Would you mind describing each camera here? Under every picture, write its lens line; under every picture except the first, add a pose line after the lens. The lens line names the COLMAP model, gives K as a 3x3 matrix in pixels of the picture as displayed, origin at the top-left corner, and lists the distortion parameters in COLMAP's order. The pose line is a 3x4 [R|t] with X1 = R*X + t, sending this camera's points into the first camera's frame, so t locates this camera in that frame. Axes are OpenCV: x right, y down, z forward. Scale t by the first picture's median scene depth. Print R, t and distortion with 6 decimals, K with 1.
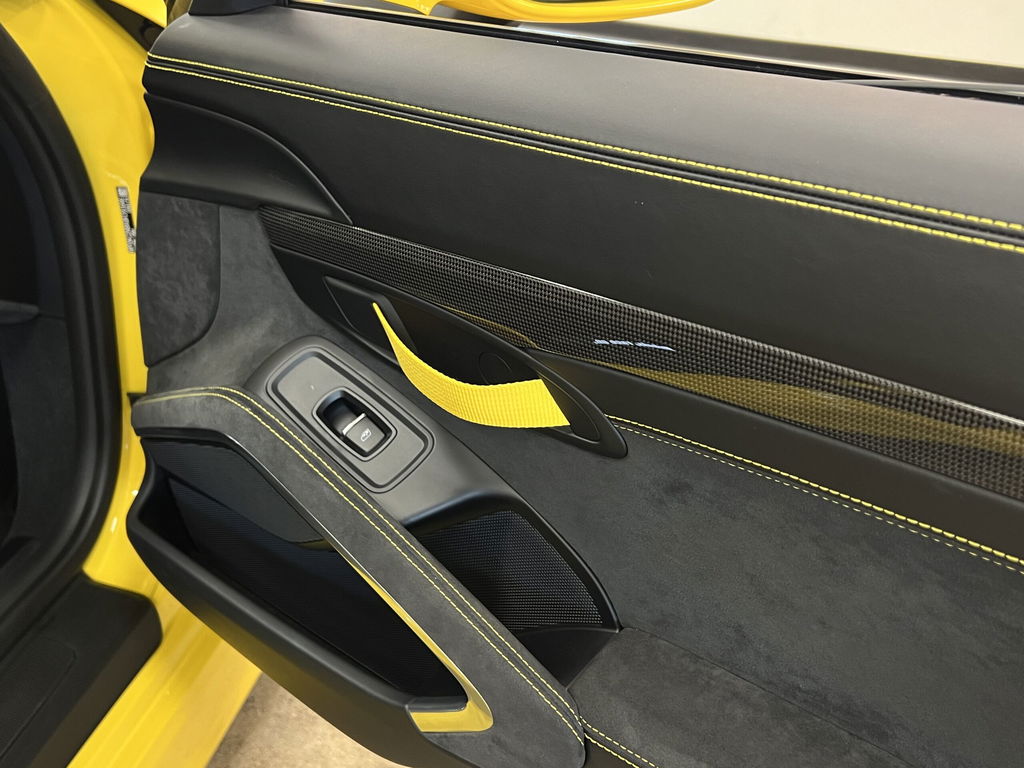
lens RADIAL K [[1006.8, 0, 512.0], [0, 1006.8, 384.0], [0, 0, 1]] dist [0.146738, -0.364597]
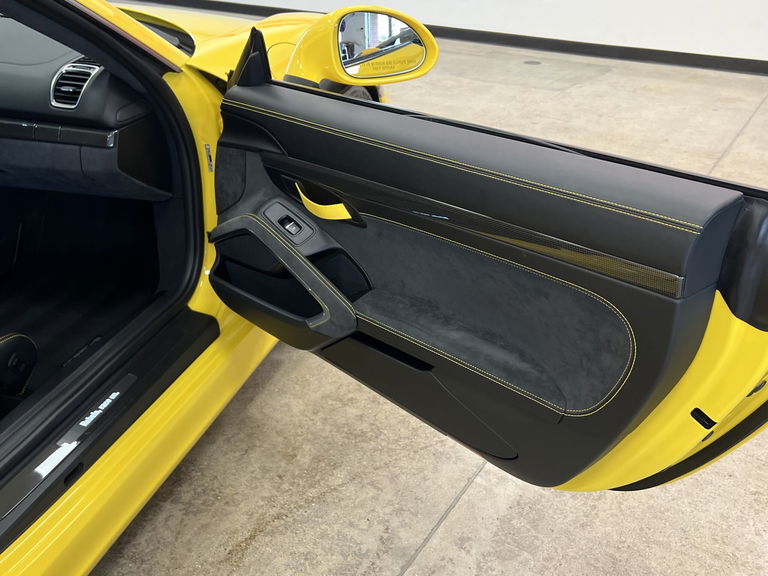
lens RADIAL K [[755.1, 0, 384.0], [0, 755.1, 288.0], [0, 0, 1]] dist [0.146738, -0.364597]
pose [[0.995382, 0.014844, -0.094834, 0.320004], [-0.015213, 0.999879, -0.003175, 0.220005], [0.094775, 0.004603, 0.995488, -1.139179]]
